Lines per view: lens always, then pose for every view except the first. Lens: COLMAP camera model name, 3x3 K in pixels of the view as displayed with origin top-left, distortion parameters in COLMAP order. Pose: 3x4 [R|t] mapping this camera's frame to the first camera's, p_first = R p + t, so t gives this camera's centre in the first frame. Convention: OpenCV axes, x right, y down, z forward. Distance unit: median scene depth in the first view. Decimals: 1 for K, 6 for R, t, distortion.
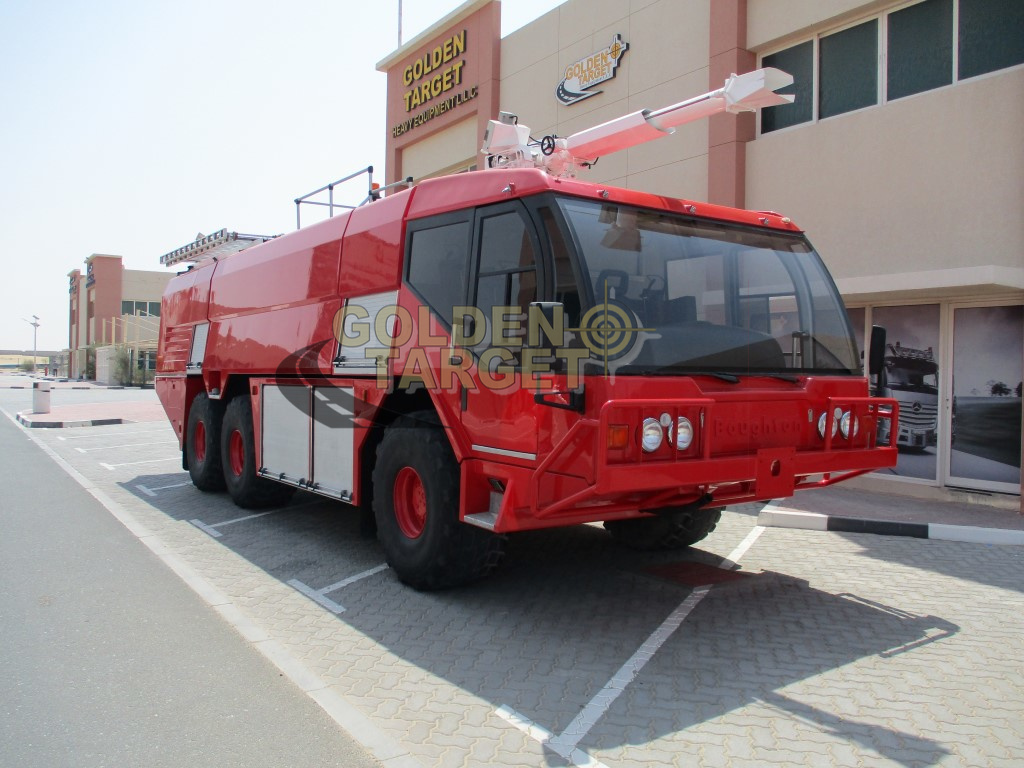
lens RADIAL K [[858.8, 0, 518.1], [0, 858.8, 377.3], [0, 0, 1]] dist [-0.030011, 0.010843]
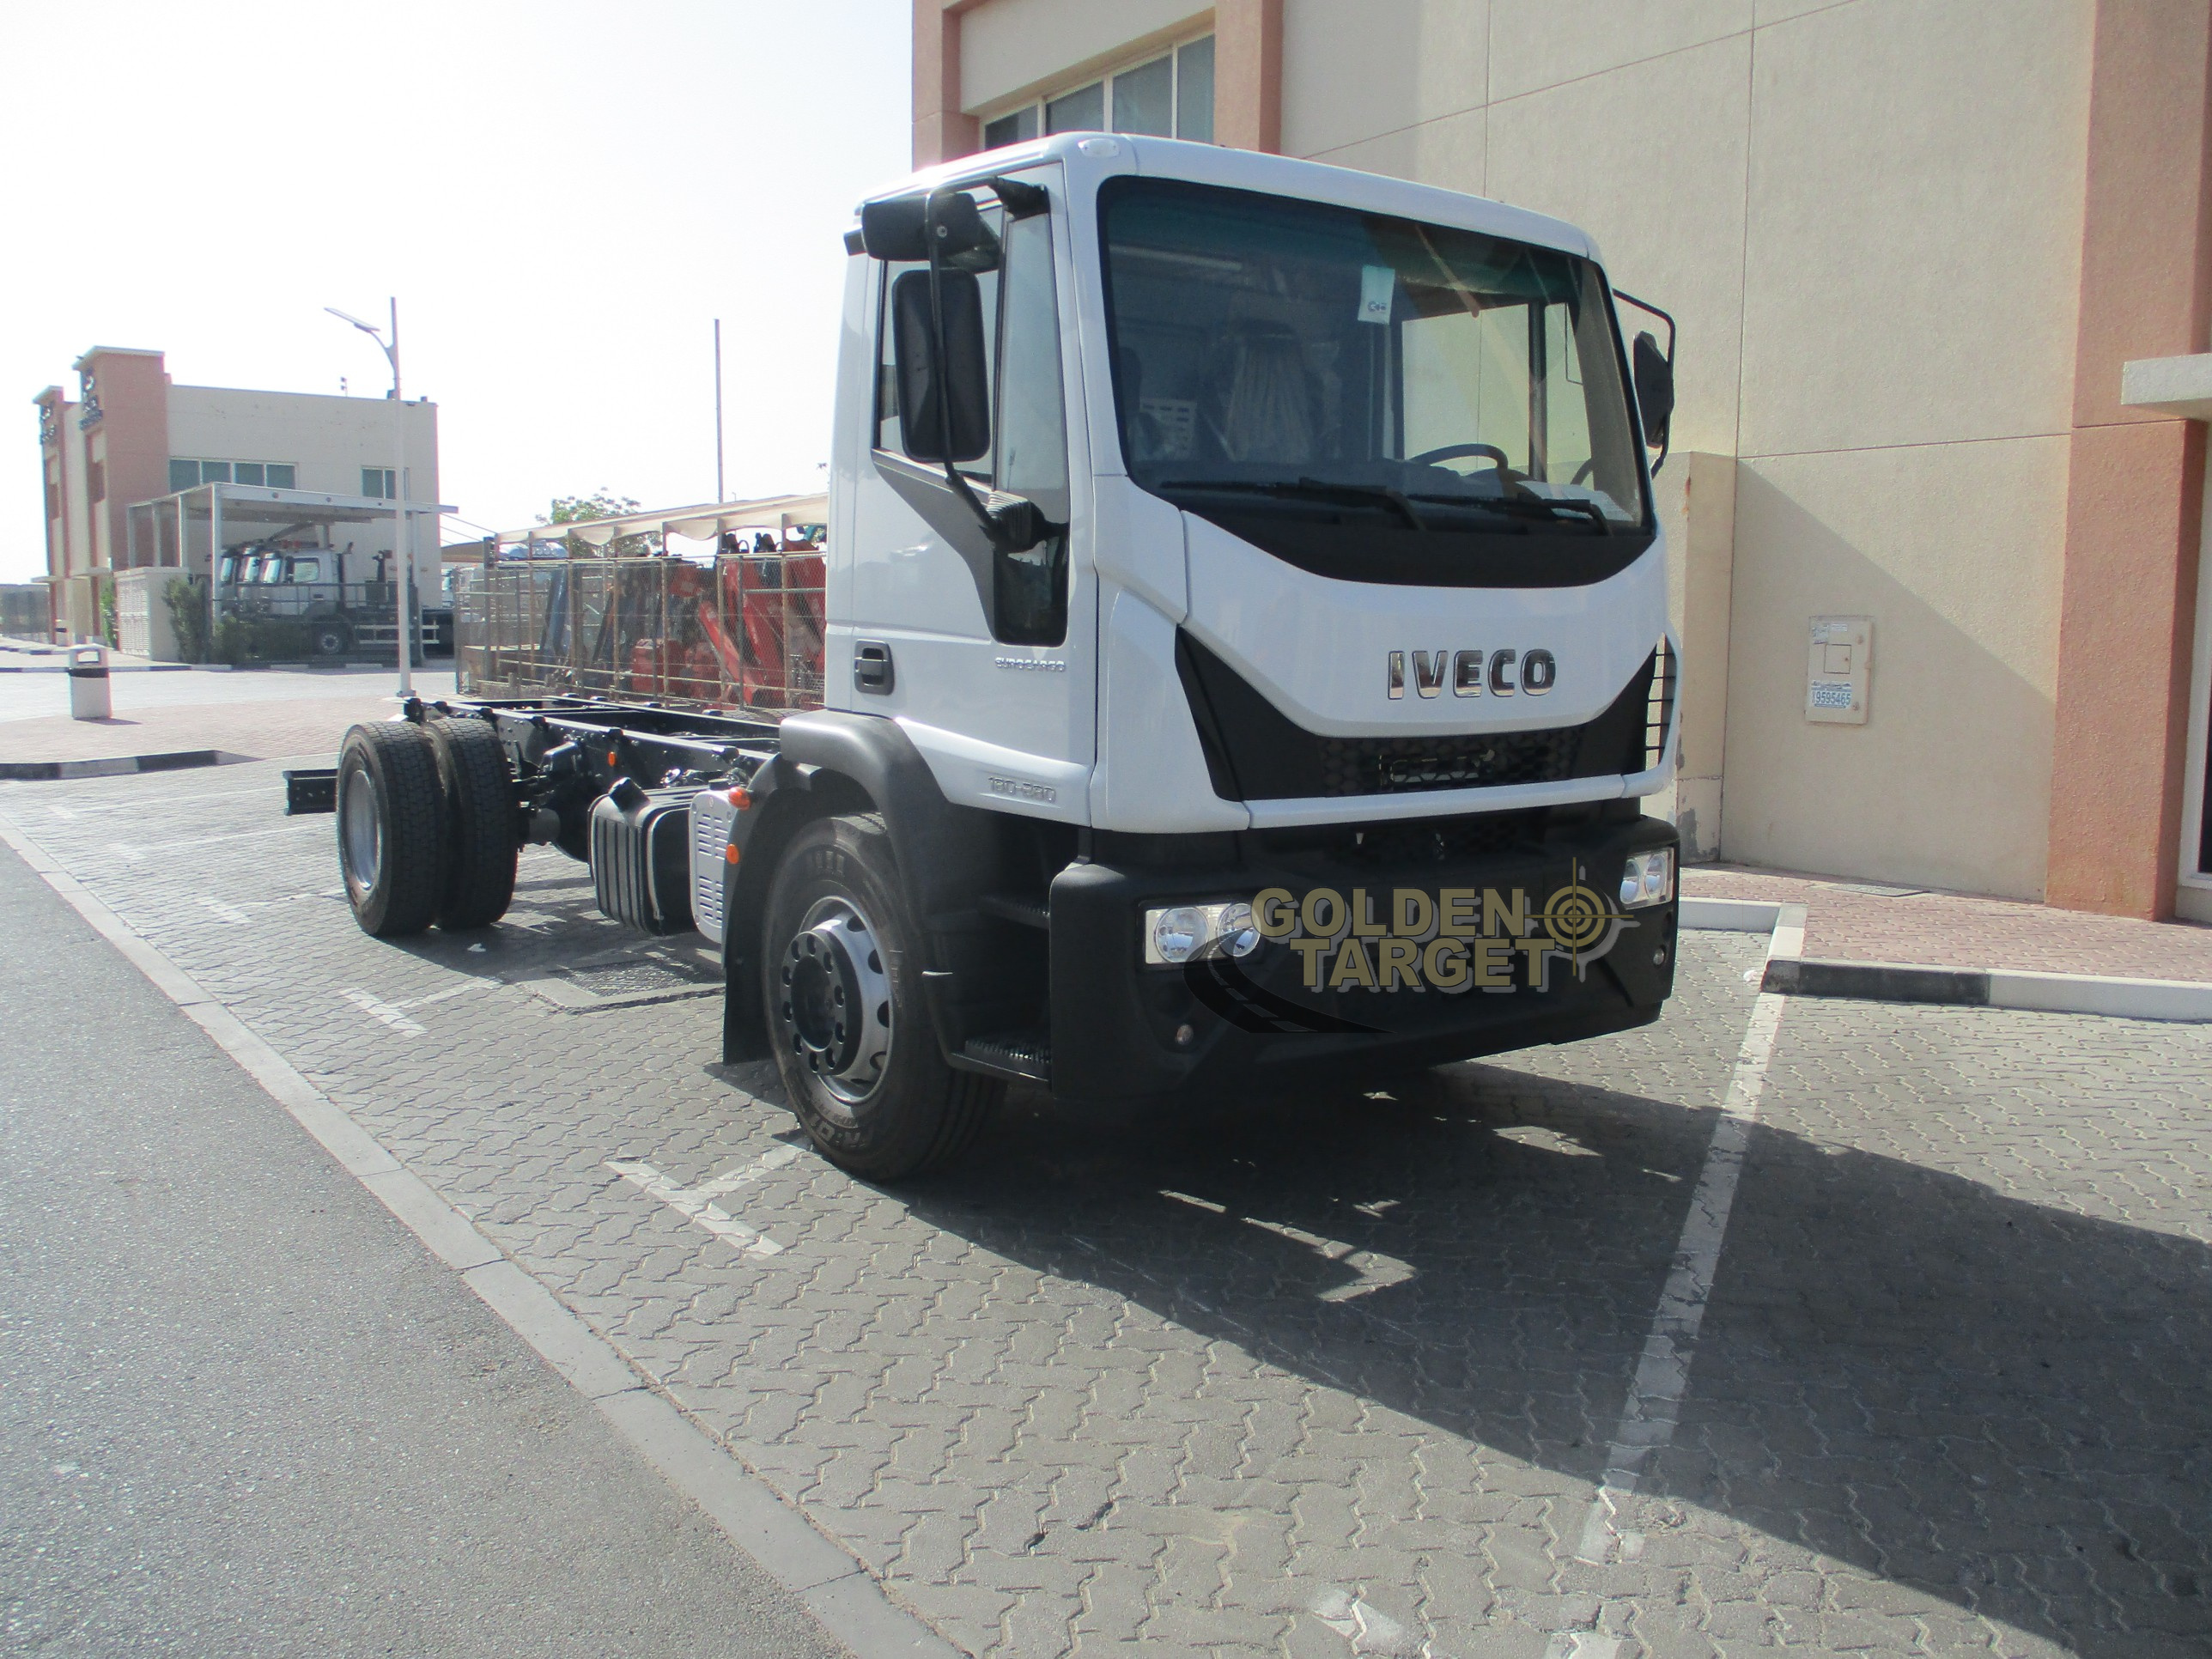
lens RADIAL K [[1855.0, 0, 1117.7], [0, 1855.0, 824.3], [0, 0, 1]] dist [-0.031668, 0.015733]
pose [[0.999140, -0.010568, 0.040085, -0.151038], [0.006456, 0.994829, 0.101356, 0.000530], [-0.040949, -0.101010, 0.994042, 0.257472]]
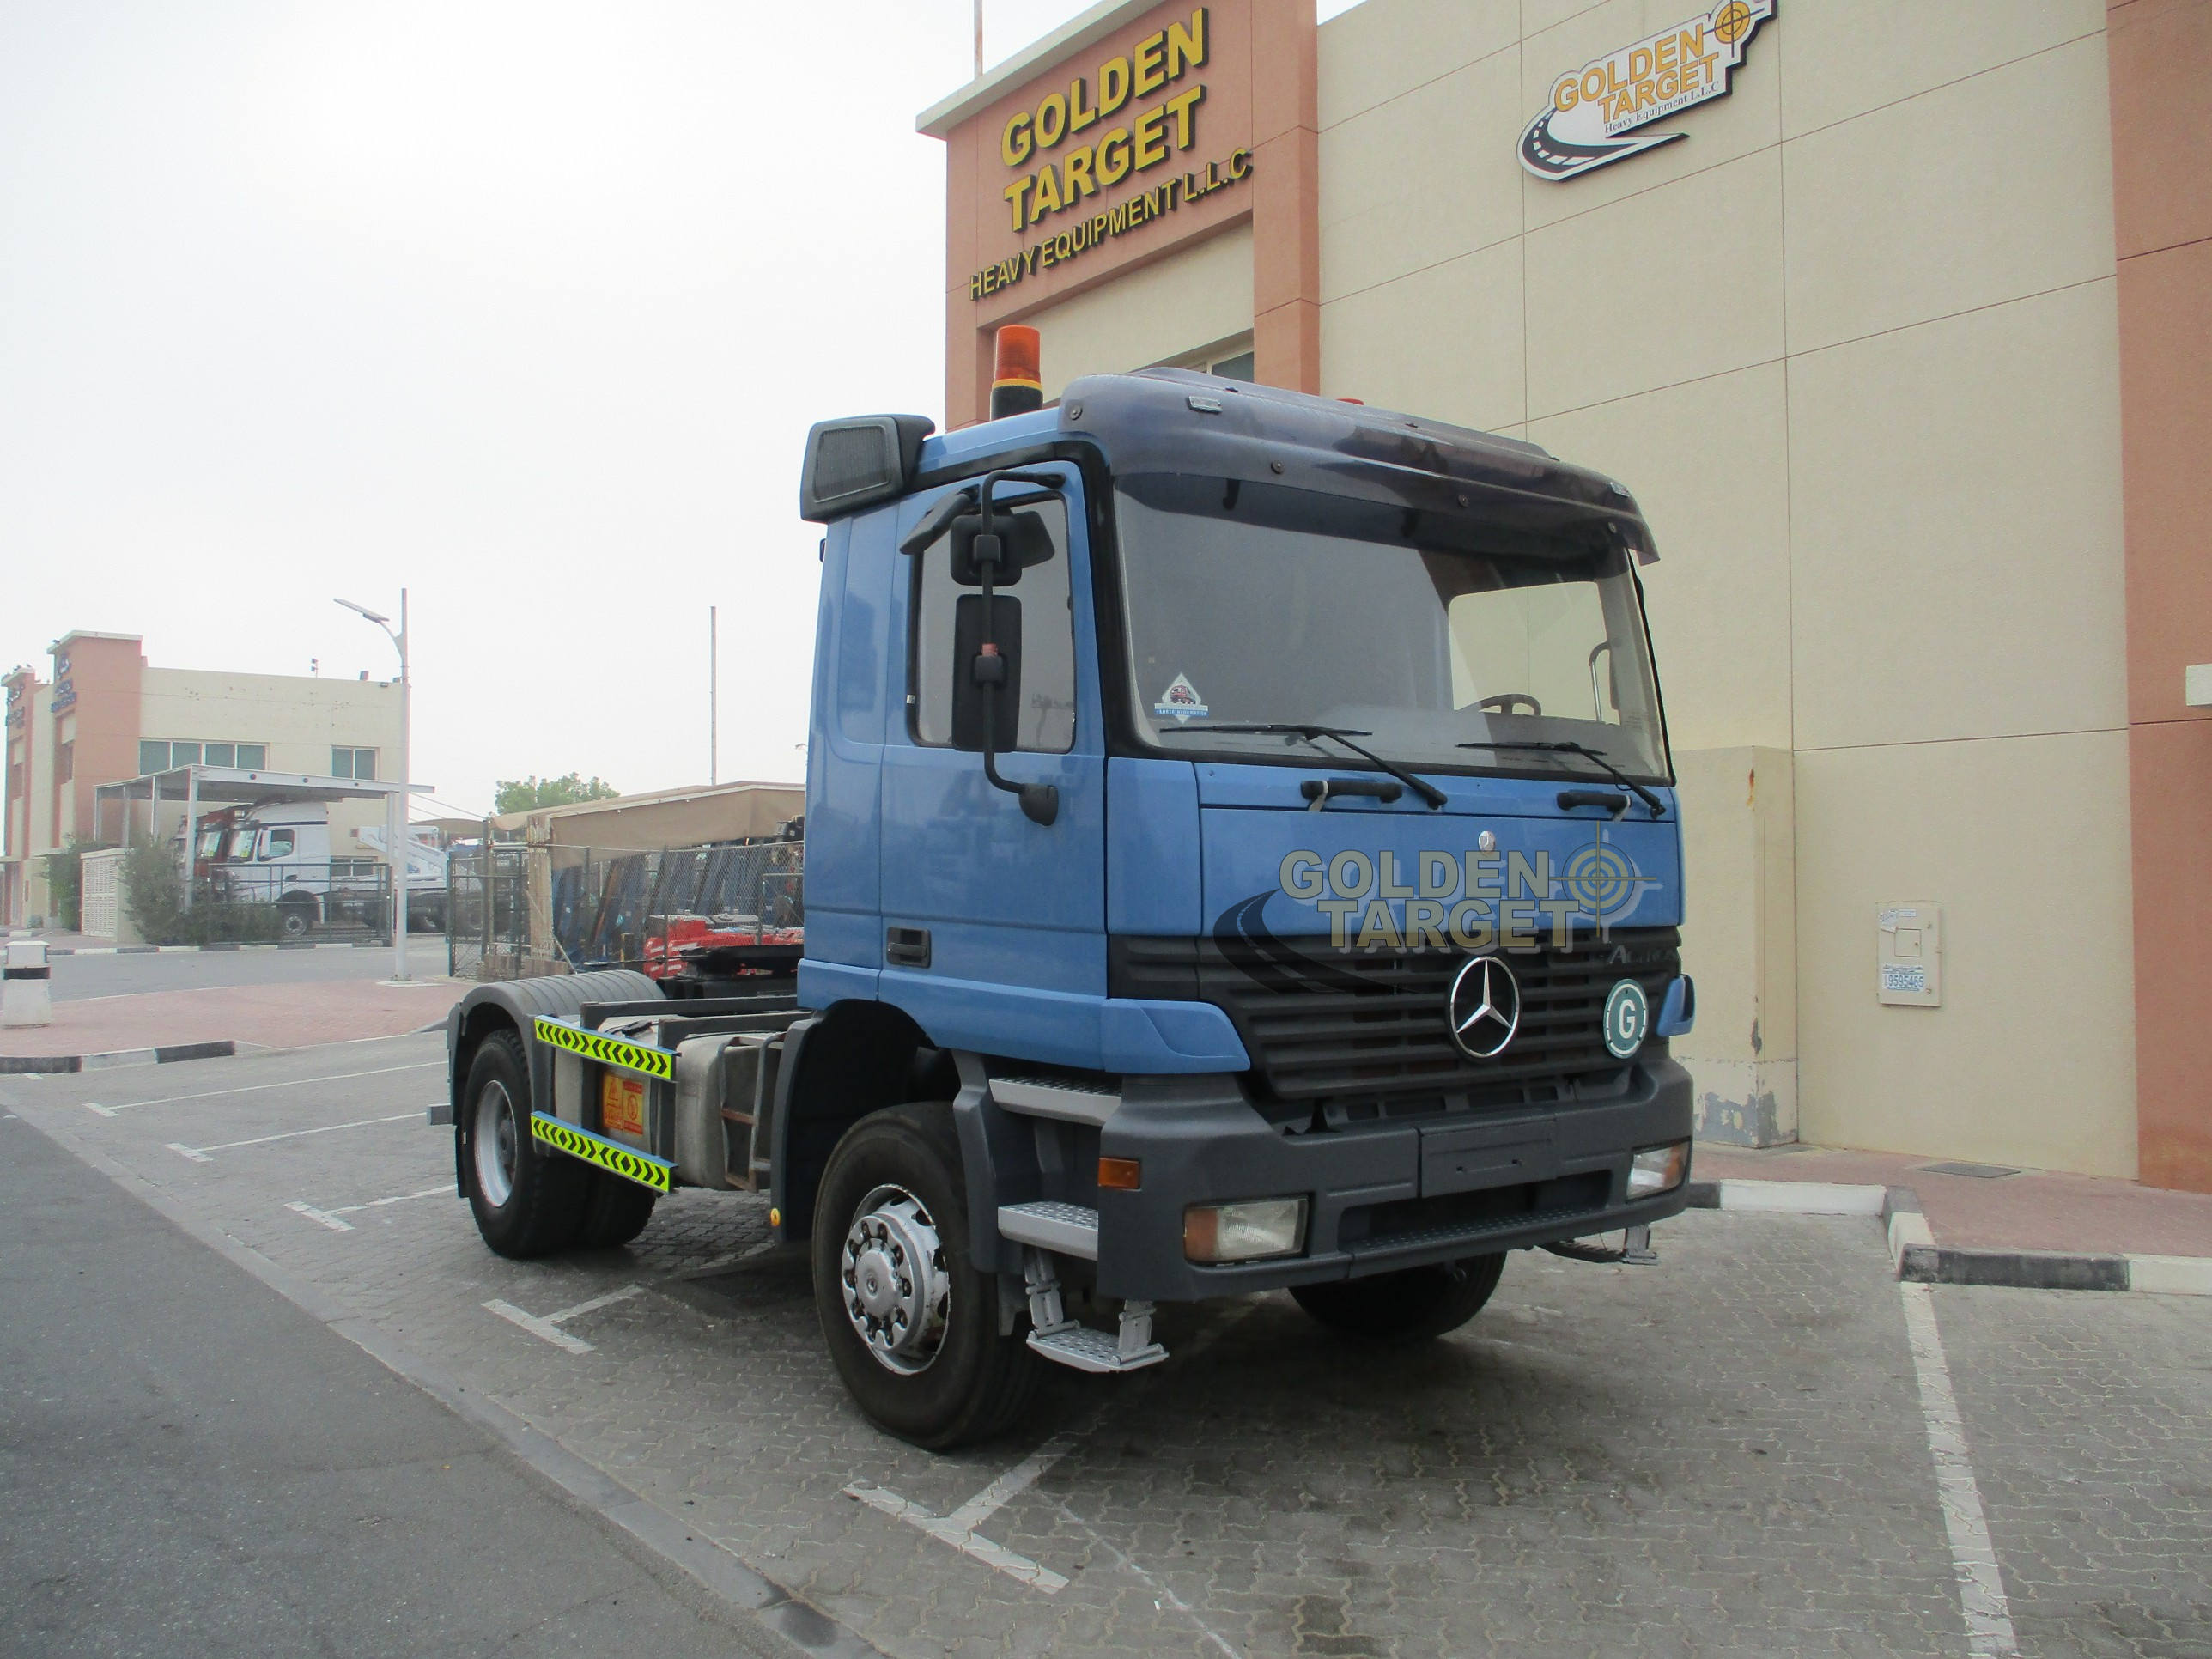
lens RADIAL K [[1855.0, 0, 1115.4], [0, 1855.0, 828.0], [0, 0, 1]] dist [-0.031668, 0.015733]
pose [[0.997291, -0.013913, 0.072228, -0.210285], [0.016802, 0.999077, -0.039544, -0.010882], [-0.071611, 0.040651, 0.996604, 0.248969]]
